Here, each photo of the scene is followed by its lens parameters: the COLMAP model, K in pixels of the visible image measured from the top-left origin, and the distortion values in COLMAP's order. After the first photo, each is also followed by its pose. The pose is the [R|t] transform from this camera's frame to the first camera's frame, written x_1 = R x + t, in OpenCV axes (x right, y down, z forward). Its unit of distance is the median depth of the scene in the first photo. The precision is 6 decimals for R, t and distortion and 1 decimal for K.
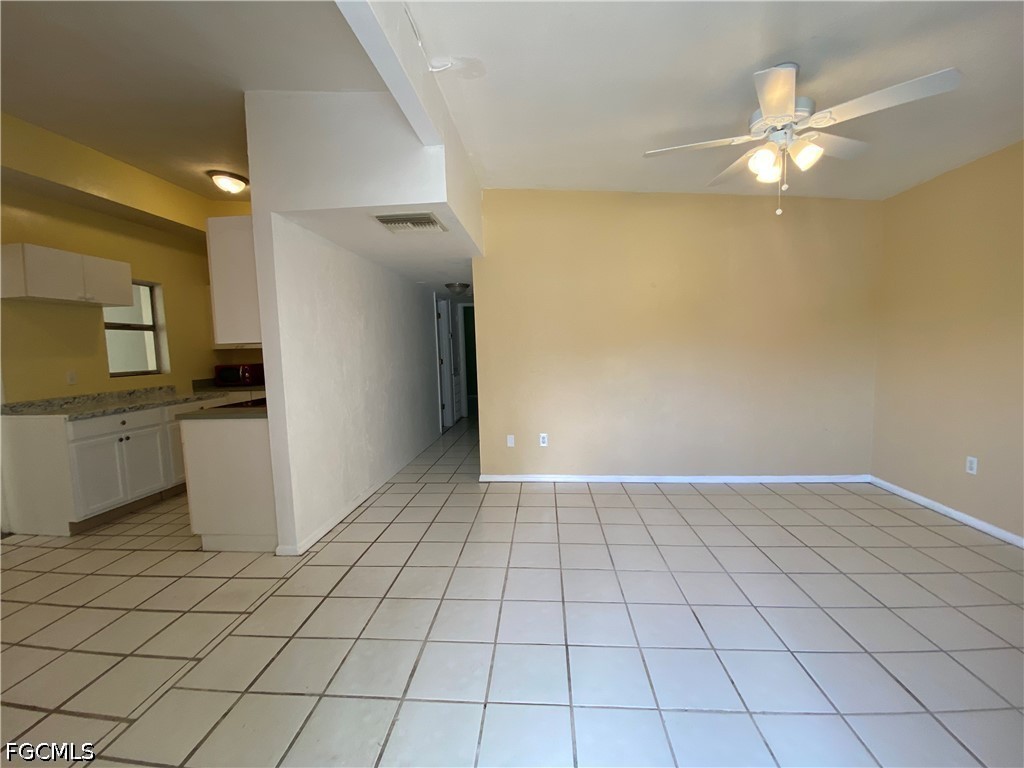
lens RADIAL K [[412.9, 0, 512.0], [0, 412.9, 384.0], [0, 0, 1]] dist [0.025184, -0.024758]
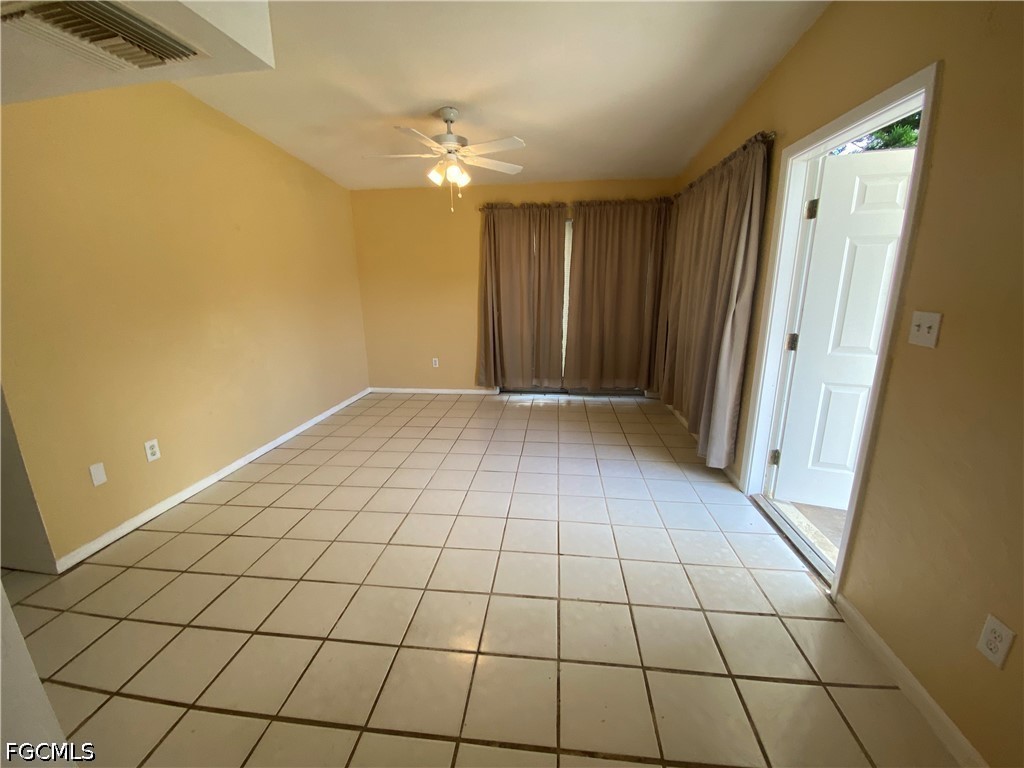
lens RADIAL K [[412.9, 0, 512.0], [0, 412.9, 384.0], [0, 0, 1]] dist [0.025184, -0.024758]
pose [[0.027771, -0.210636, 0.977170, -0.602248], [0.098157, 0.973397, 0.207033, -0.050852], [-0.994783, 0.090167, 0.047708, 0.467194]]
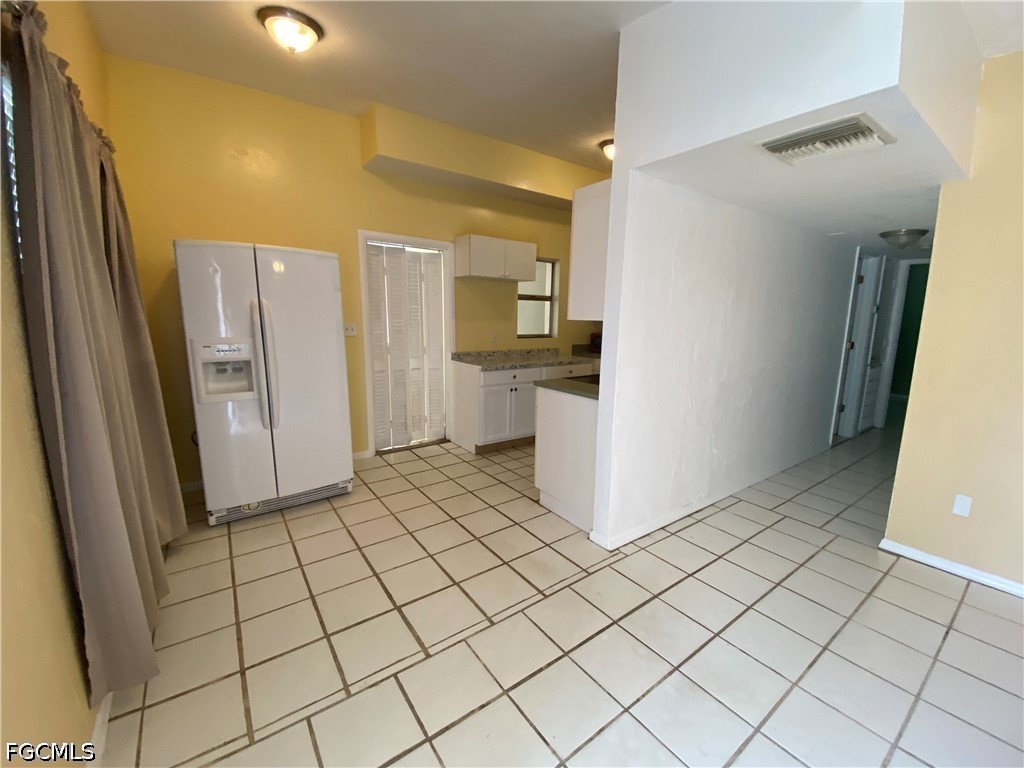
lens RADIAL K [[412.9, 0, 512.0], [0, 412.9, 384.0], [0, 0, 1]] dist [0.025184, -0.024758]
pose [[0.649332, 0.163314, -0.742762, -0.016835], [-0.103551, 0.986561, 0.126393, -0.042321], [0.753422, -0.005157, 0.657517, 0.179251]]
